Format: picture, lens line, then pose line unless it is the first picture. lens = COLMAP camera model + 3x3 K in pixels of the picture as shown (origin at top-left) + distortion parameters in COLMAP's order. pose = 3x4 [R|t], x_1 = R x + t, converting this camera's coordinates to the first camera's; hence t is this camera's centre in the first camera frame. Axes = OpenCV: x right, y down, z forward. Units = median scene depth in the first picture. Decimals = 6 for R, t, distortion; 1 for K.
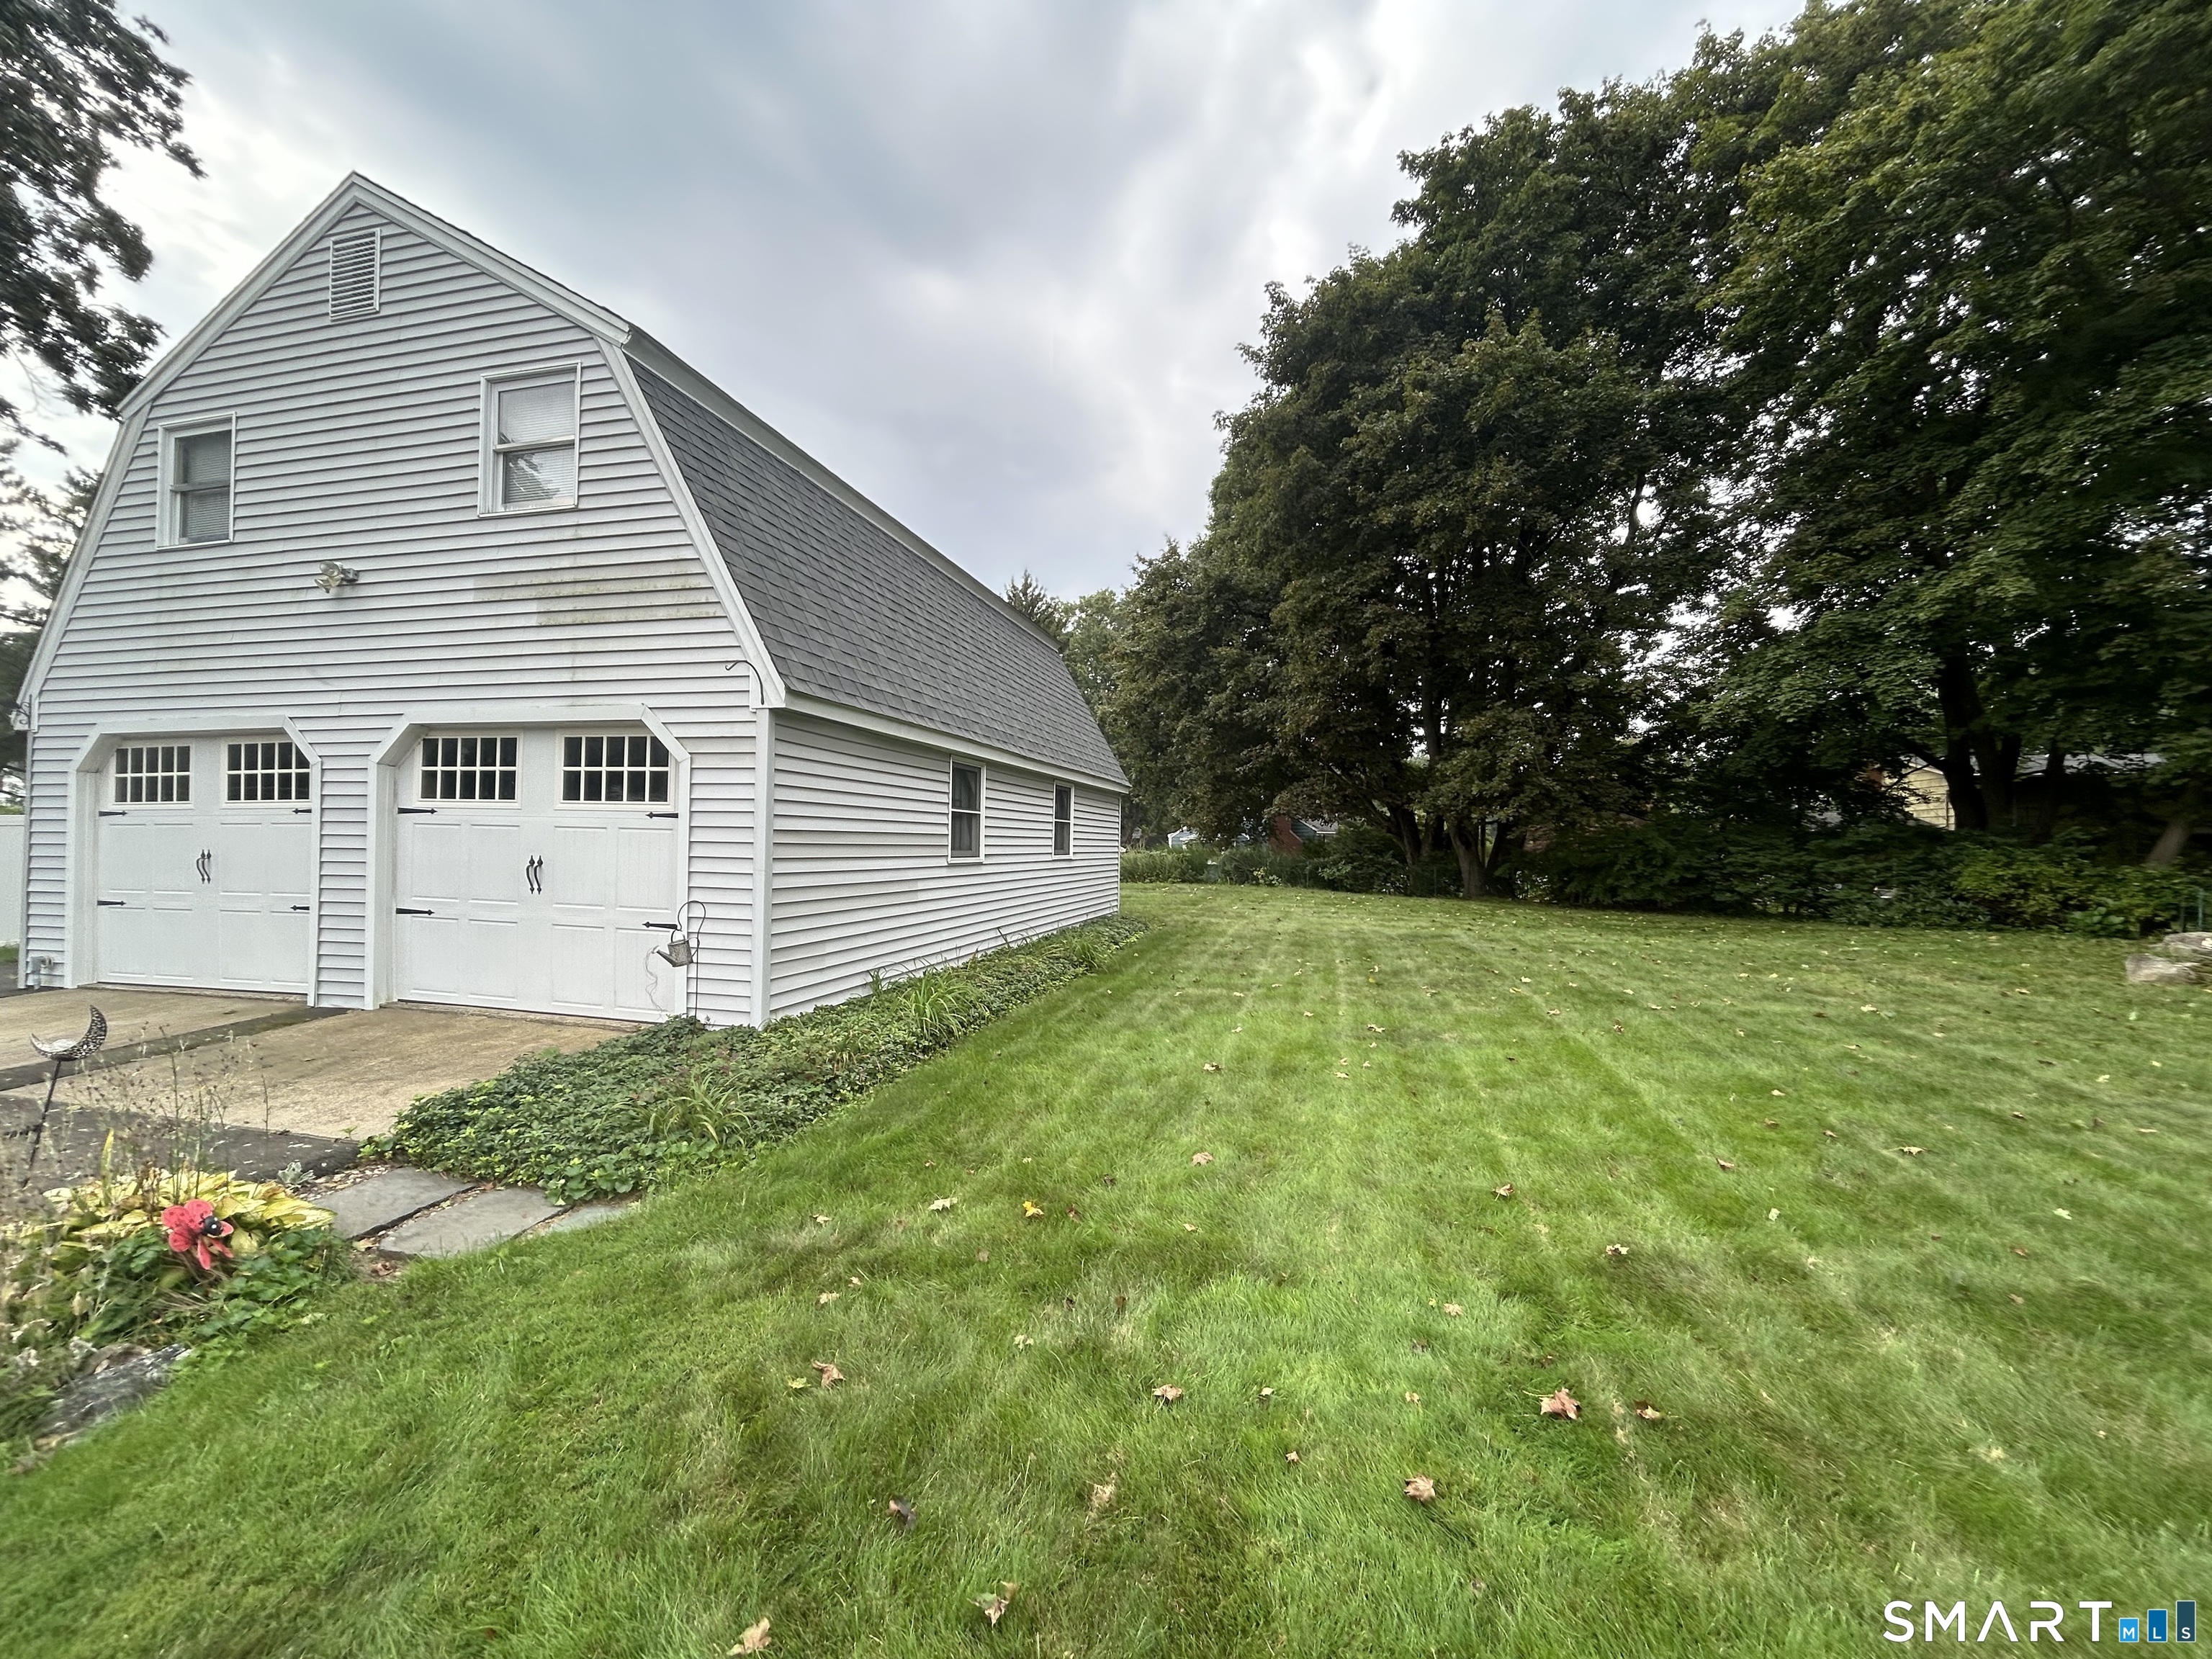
lens RADIAL K [[897.0, 0, 1102.9], [0, 897.0, 829.0], [0, 0, 1]] dist [-0.001297, 0.000822]
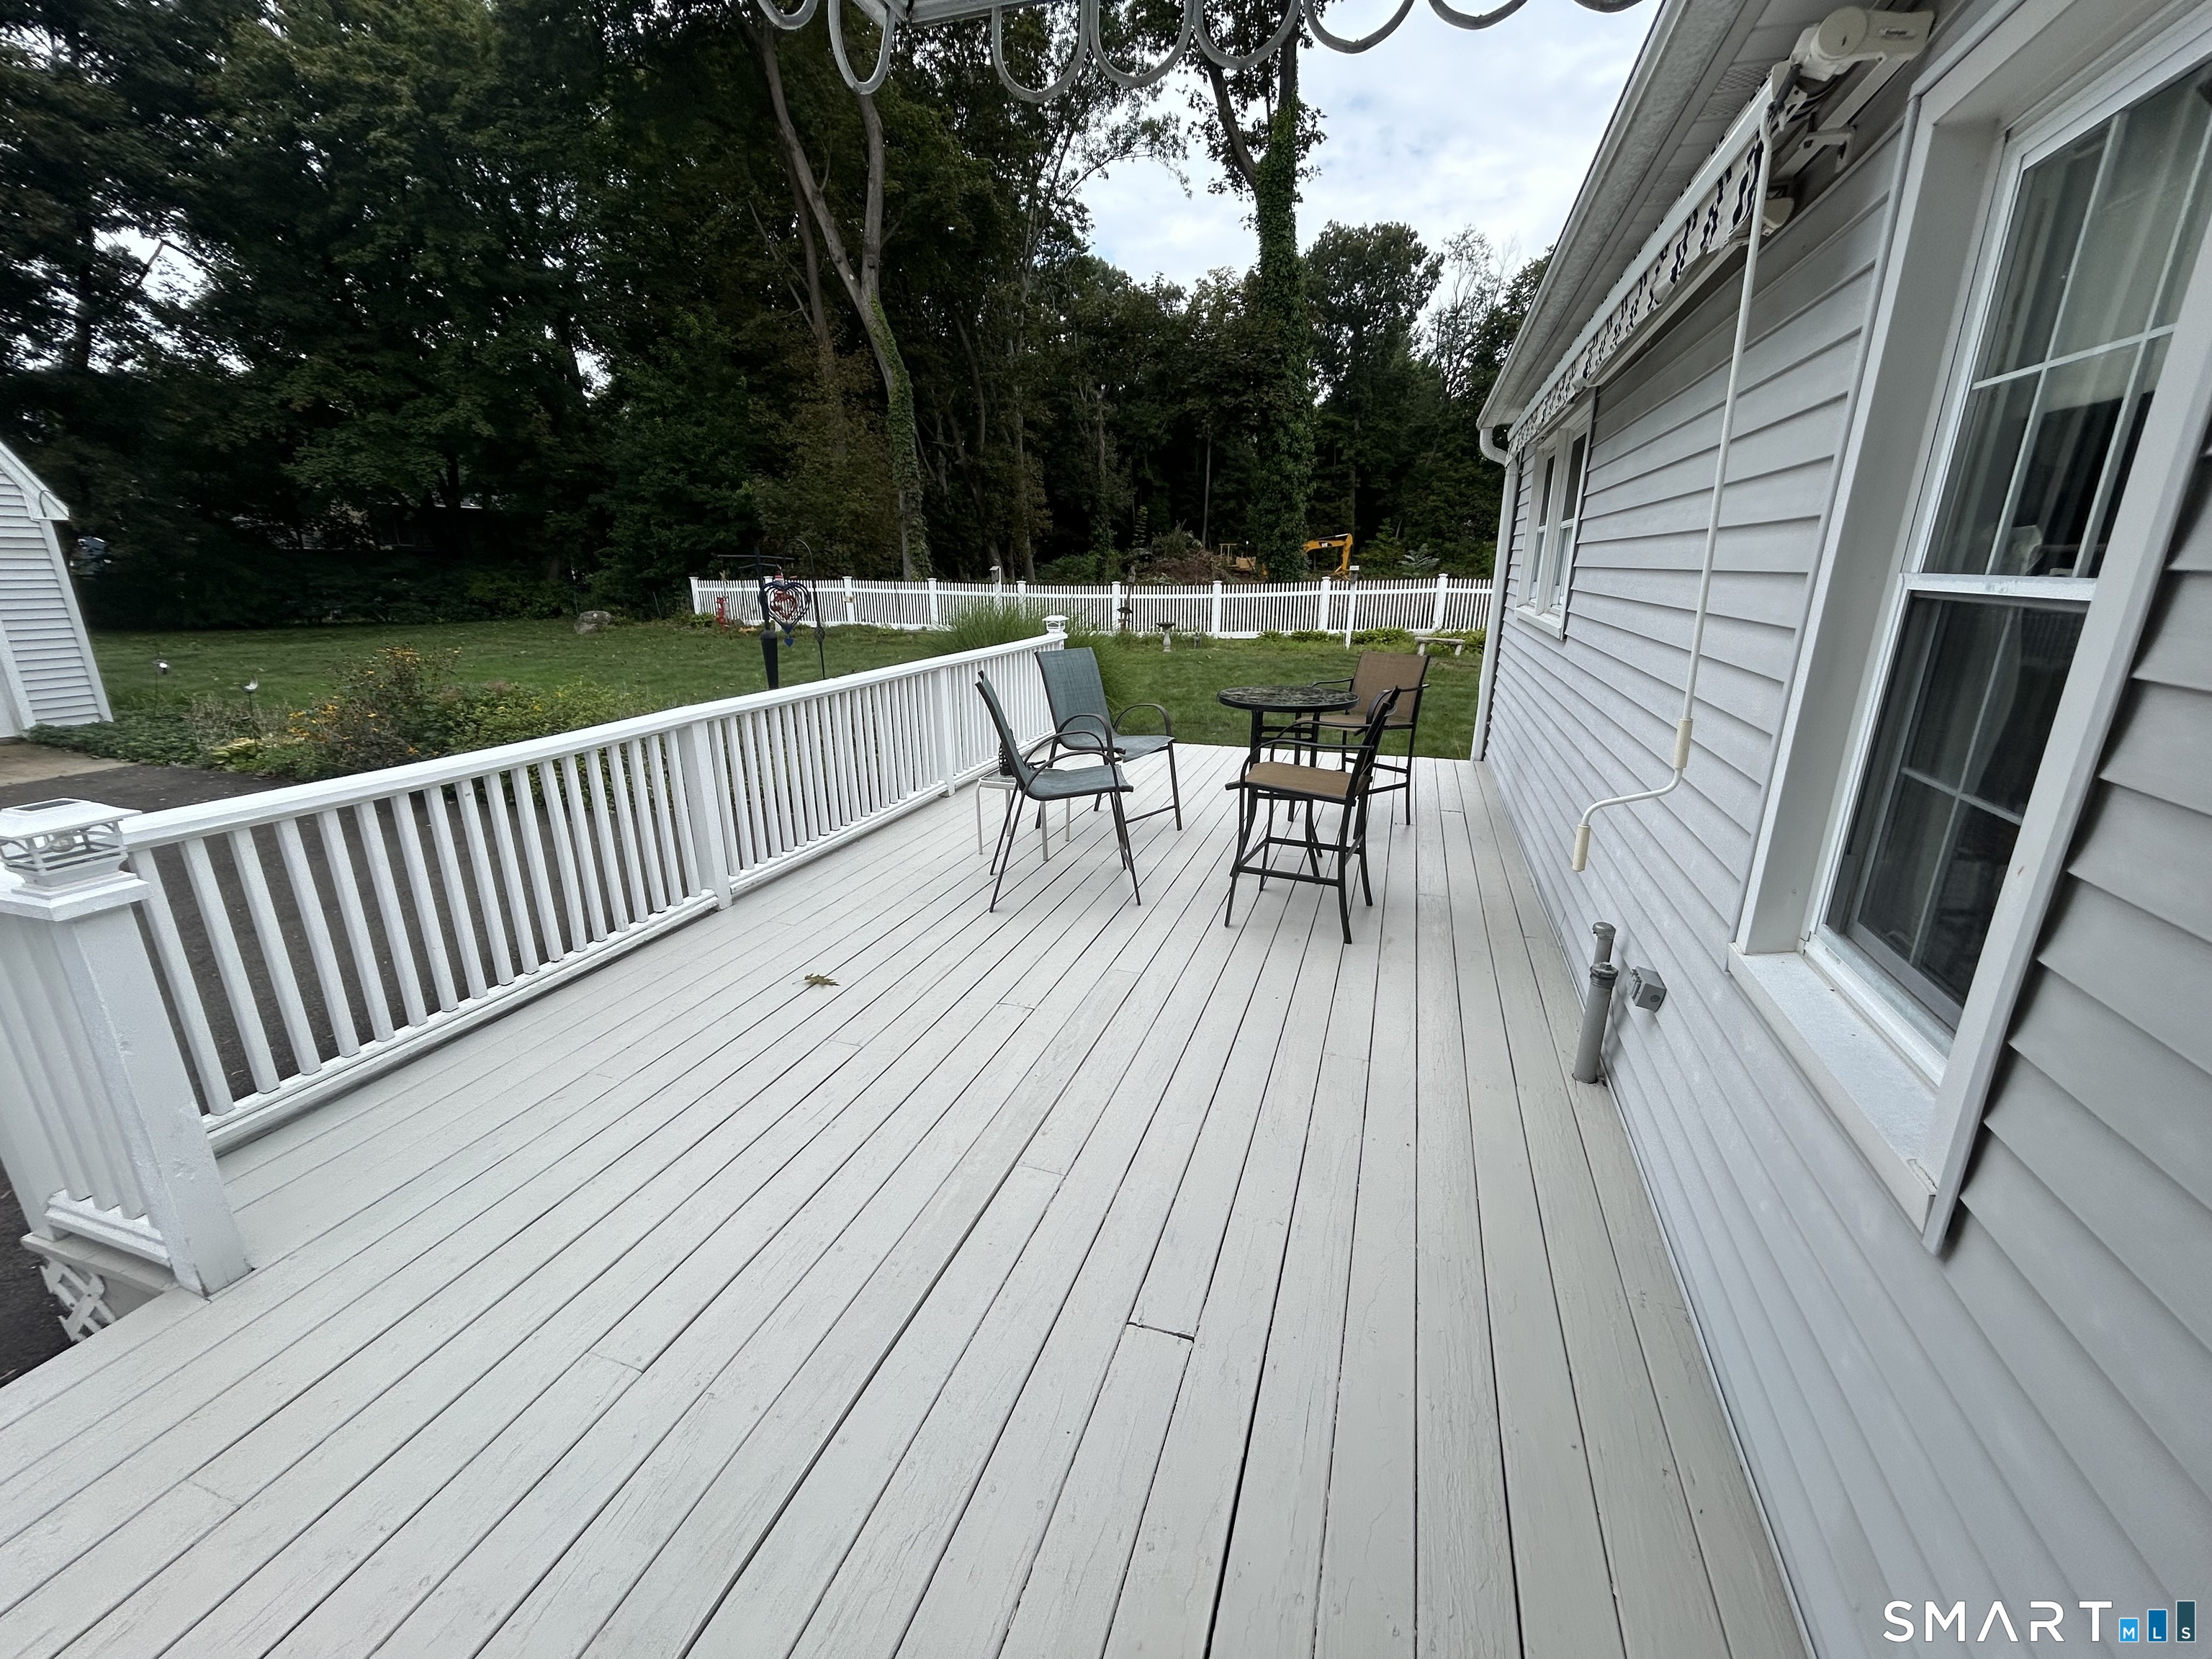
lens RADIAL K [[897.0, 0, 1106.3], [0, 897.0, 828.7], [0, 0, 1]] dist [-0.001297, 0.000822]
pose [[0.092718, -0.297080, 0.950340, -1.299924], [-0.015632, 0.953900, 0.299718, -0.081873], [-0.995570, -0.042645, 0.083799, -0.701071]]
